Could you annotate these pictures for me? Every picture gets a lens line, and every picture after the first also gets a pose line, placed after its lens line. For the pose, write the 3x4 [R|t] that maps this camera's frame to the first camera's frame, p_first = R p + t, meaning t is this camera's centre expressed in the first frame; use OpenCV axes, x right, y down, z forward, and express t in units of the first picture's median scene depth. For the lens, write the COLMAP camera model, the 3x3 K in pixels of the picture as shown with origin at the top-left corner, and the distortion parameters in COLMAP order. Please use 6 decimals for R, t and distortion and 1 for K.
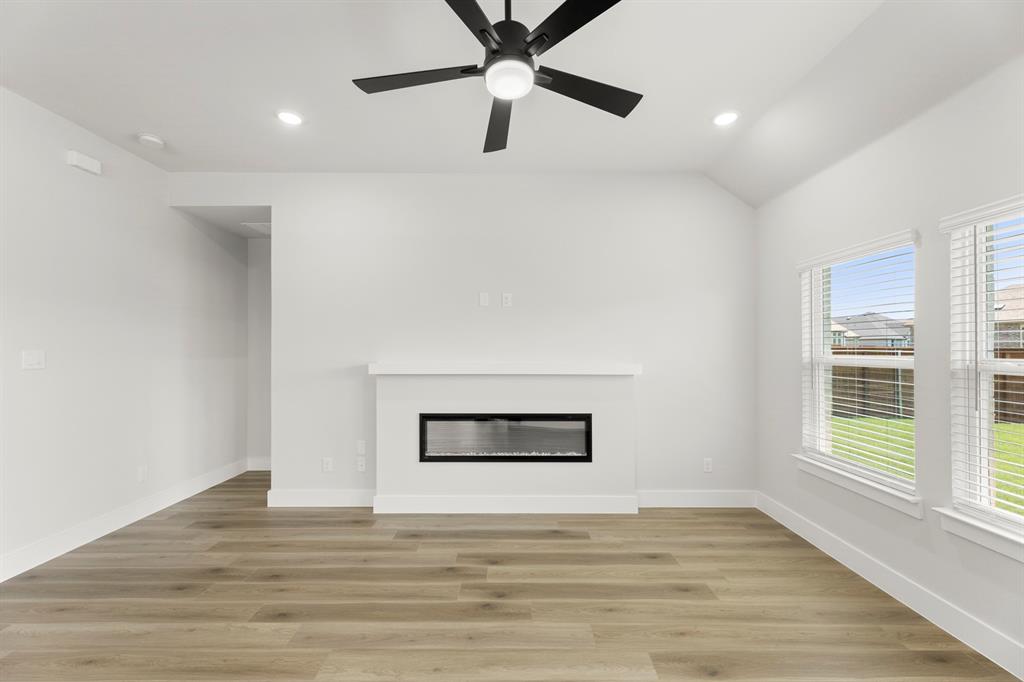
lens RADIAL K [[425.7, 0, 512.0], [0, 425.7, 341.0], [0, 0, 1]] dist [-0.000505, 0.000017]
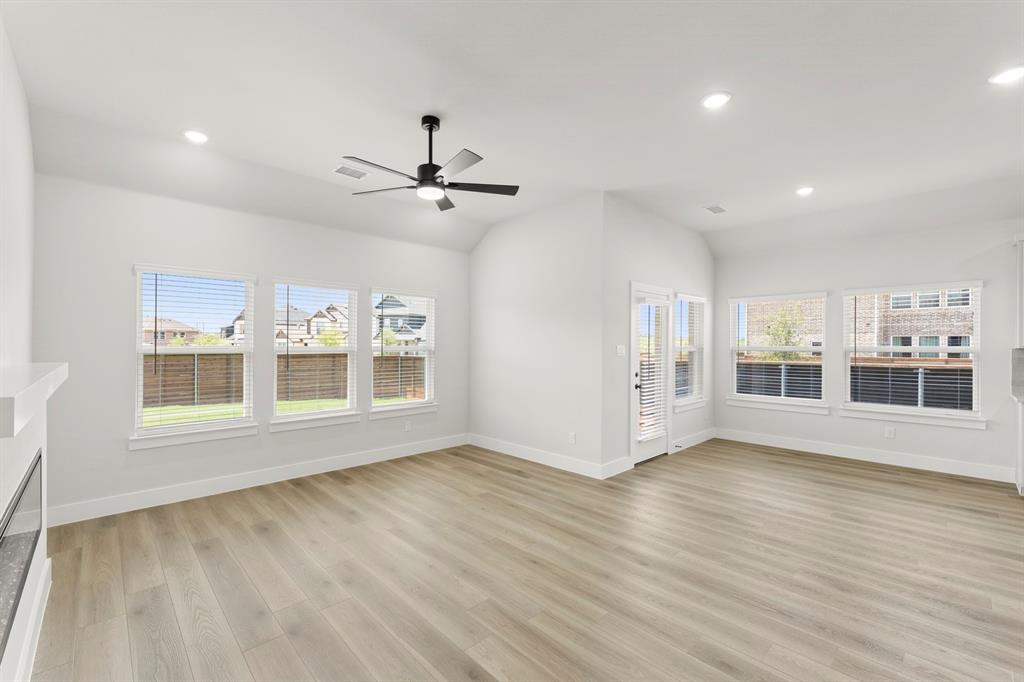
lens RADIAL K [[422.0, 0, 512.0], [0, 422.0, 341.0], [0, 0, 1]] dist [-0.000336, -0.000037]
pose [[-0.703570, -0.002307, 0.710622, -1.134862], [-0.019216, 0.999691, -0.015780, 0.006211], [-0.710366, -0.024757, -0.703397, 1.484850]]
